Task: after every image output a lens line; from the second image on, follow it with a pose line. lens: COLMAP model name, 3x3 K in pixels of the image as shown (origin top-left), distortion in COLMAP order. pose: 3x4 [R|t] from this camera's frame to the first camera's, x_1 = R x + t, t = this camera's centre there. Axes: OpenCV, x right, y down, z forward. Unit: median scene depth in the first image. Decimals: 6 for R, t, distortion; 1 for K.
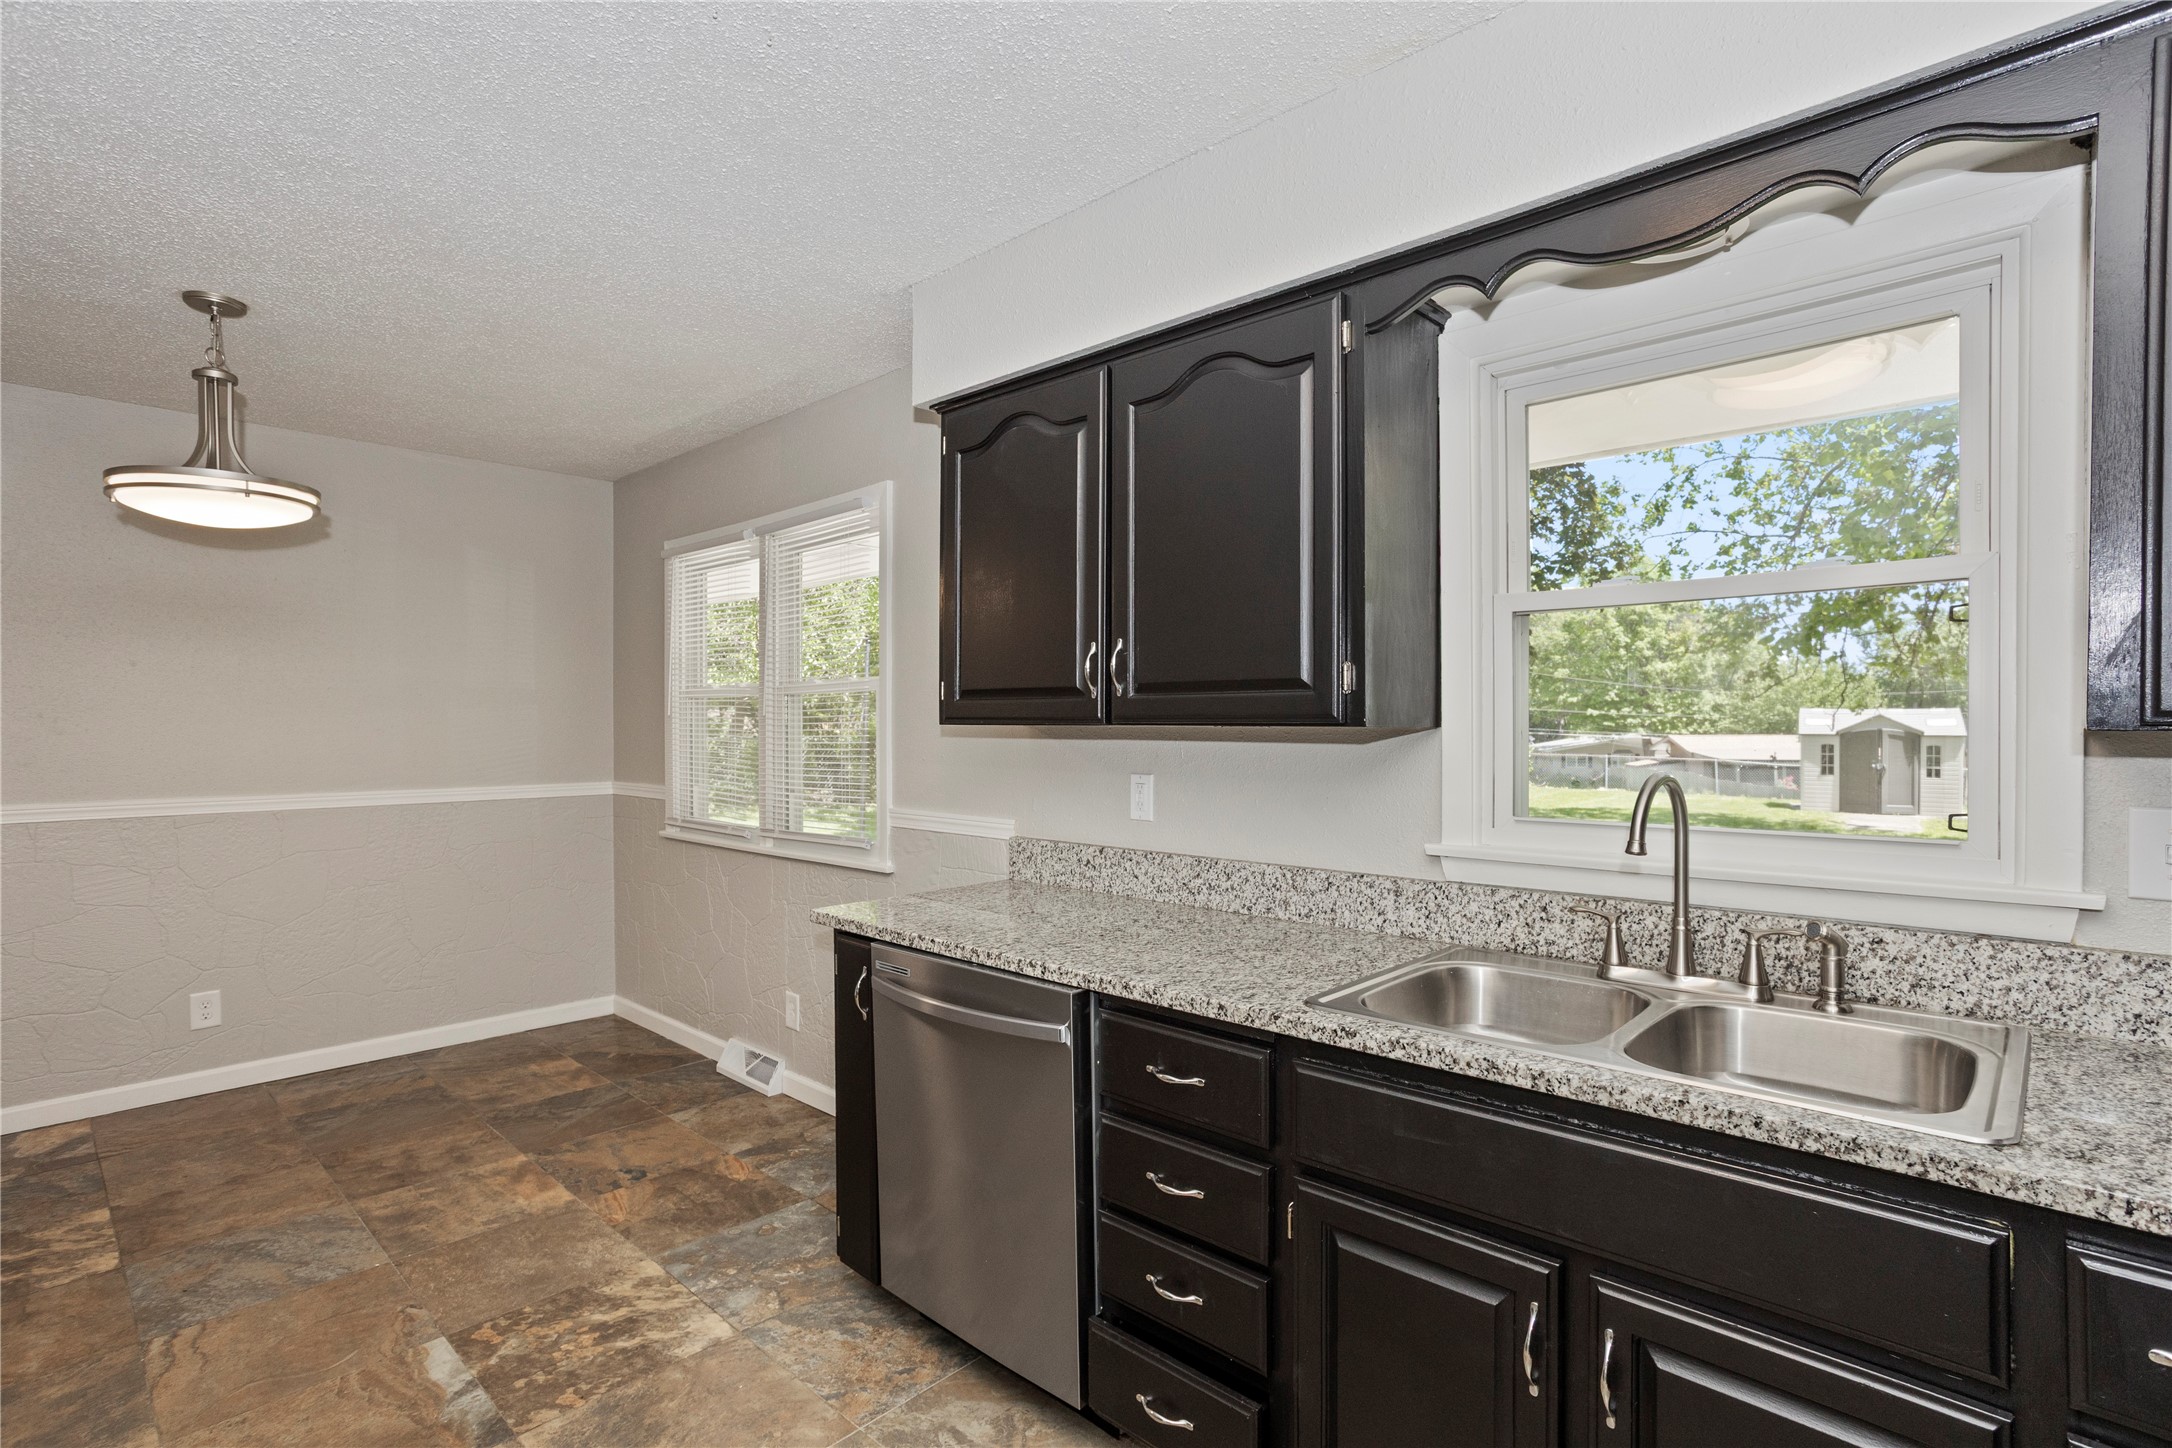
lens RADIAL K [[1049.0, 0, 1090.9], [0, 1049.0, 731.3], [0, 0, 1]] dist [-0.044638, 0.027568]
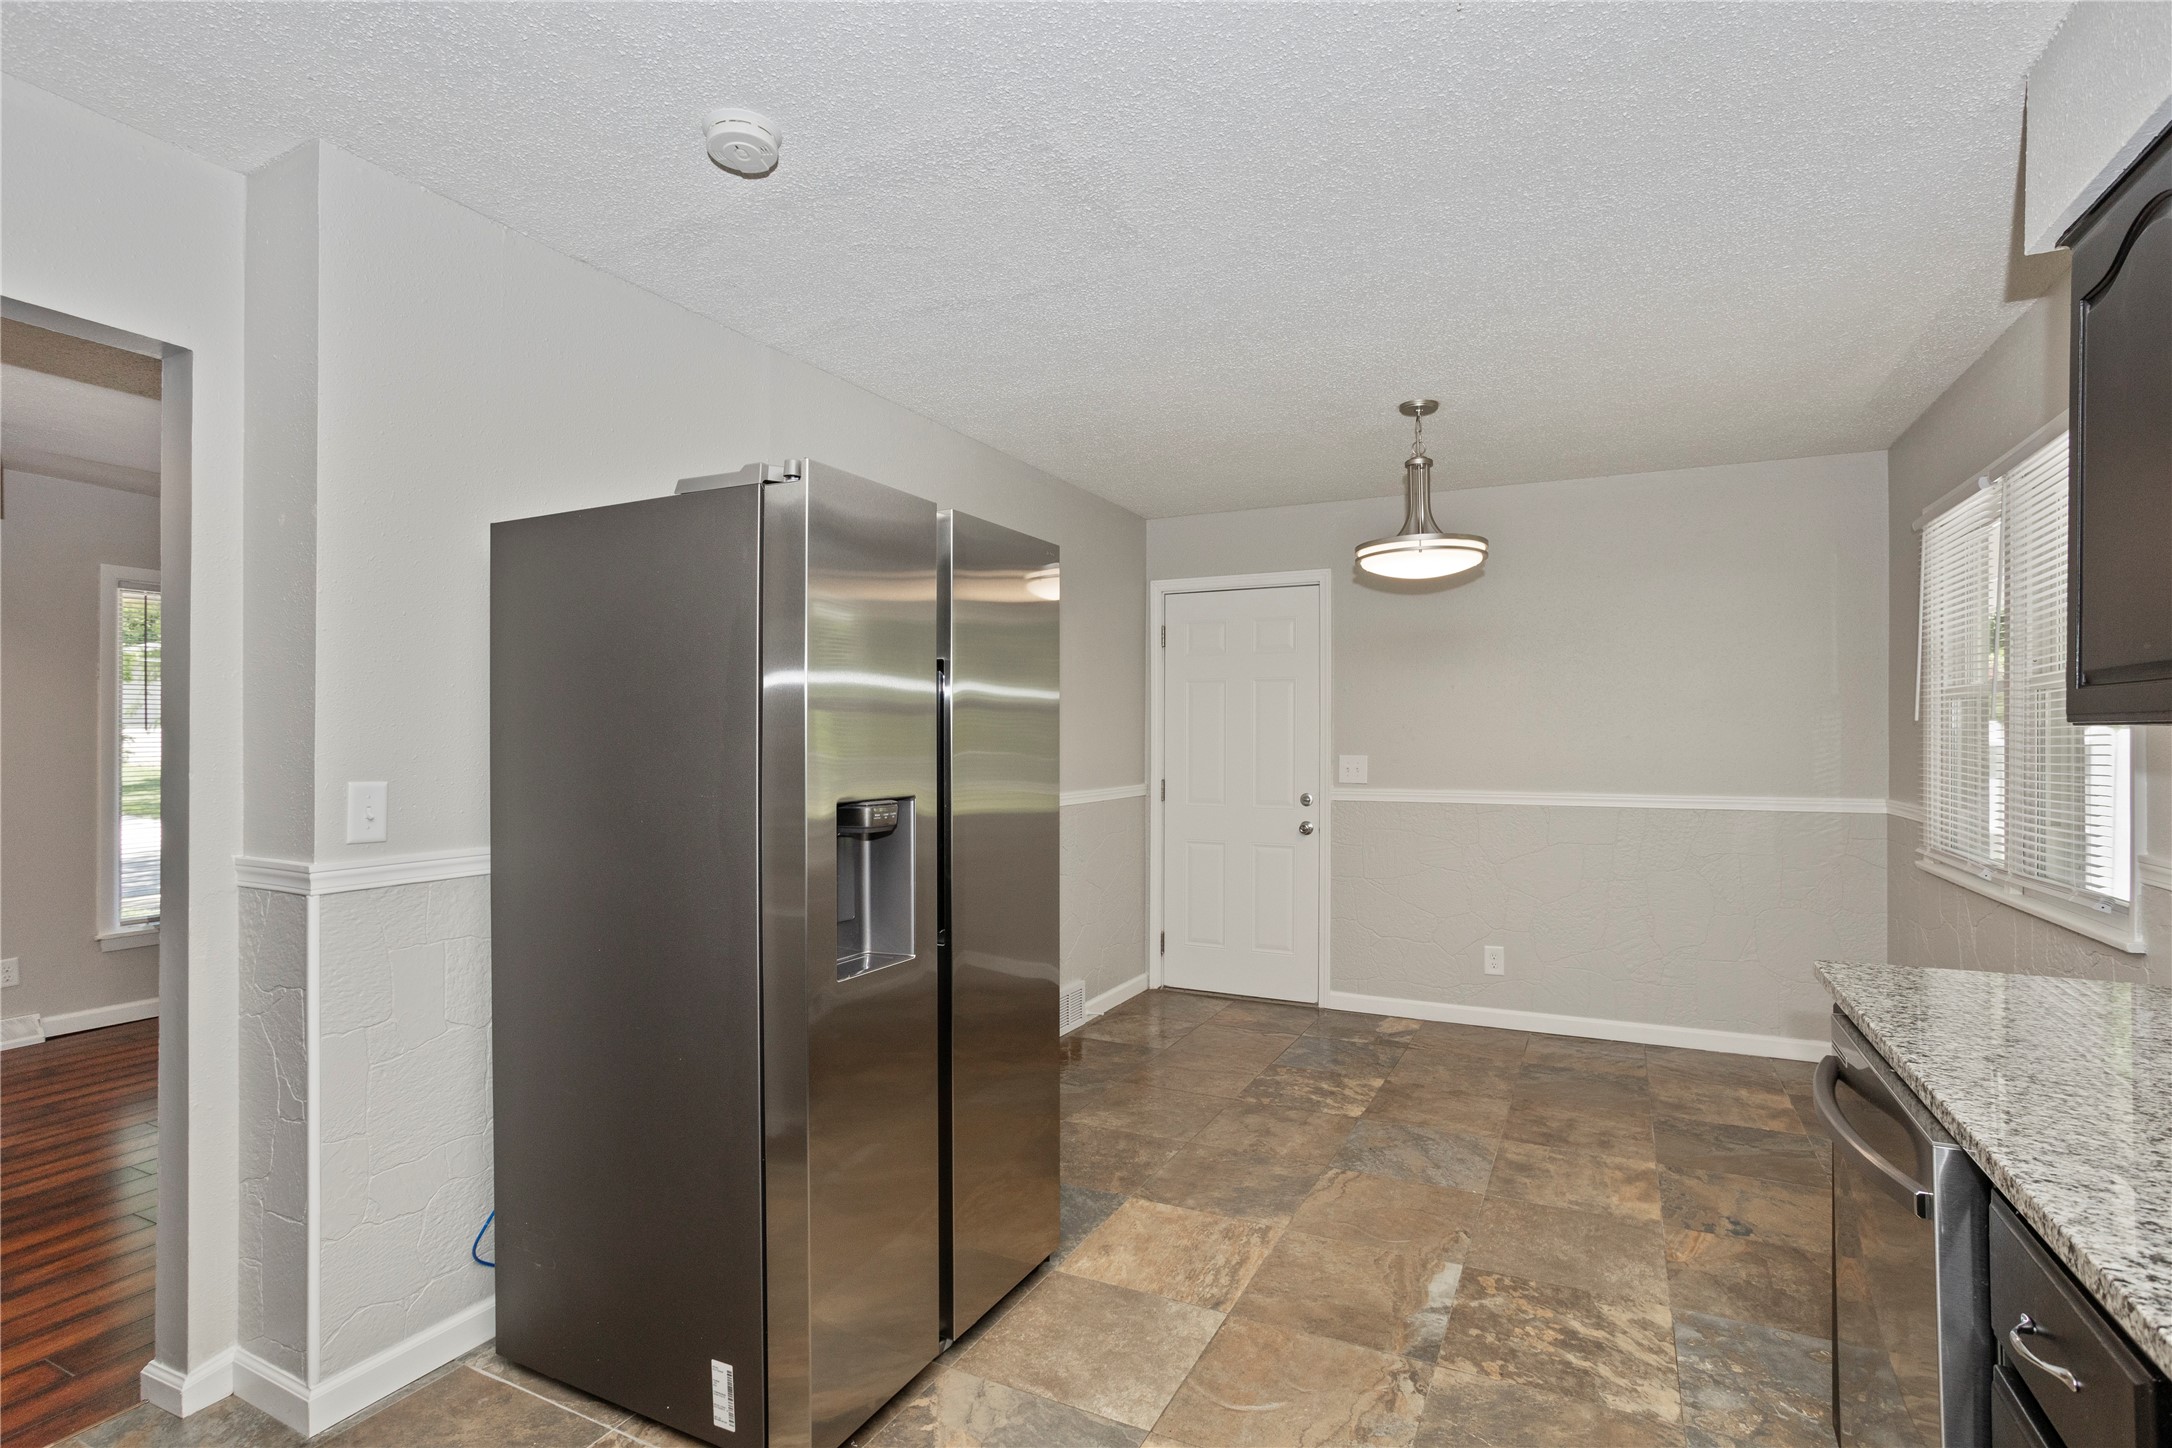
lens RADIAL K [[1049.0, 0, 1090.9], [0, 1049.0, 731.3], [0, 0, 1]] dist [-0.044638, 0.027568]
pose [[0.289465, -0.005745, -0.957171, 0.322480], [-0.006274, 0.999949, -0.007899, 0.008037], [0.957168, 0.008292, 0.289414, 0.249016]]
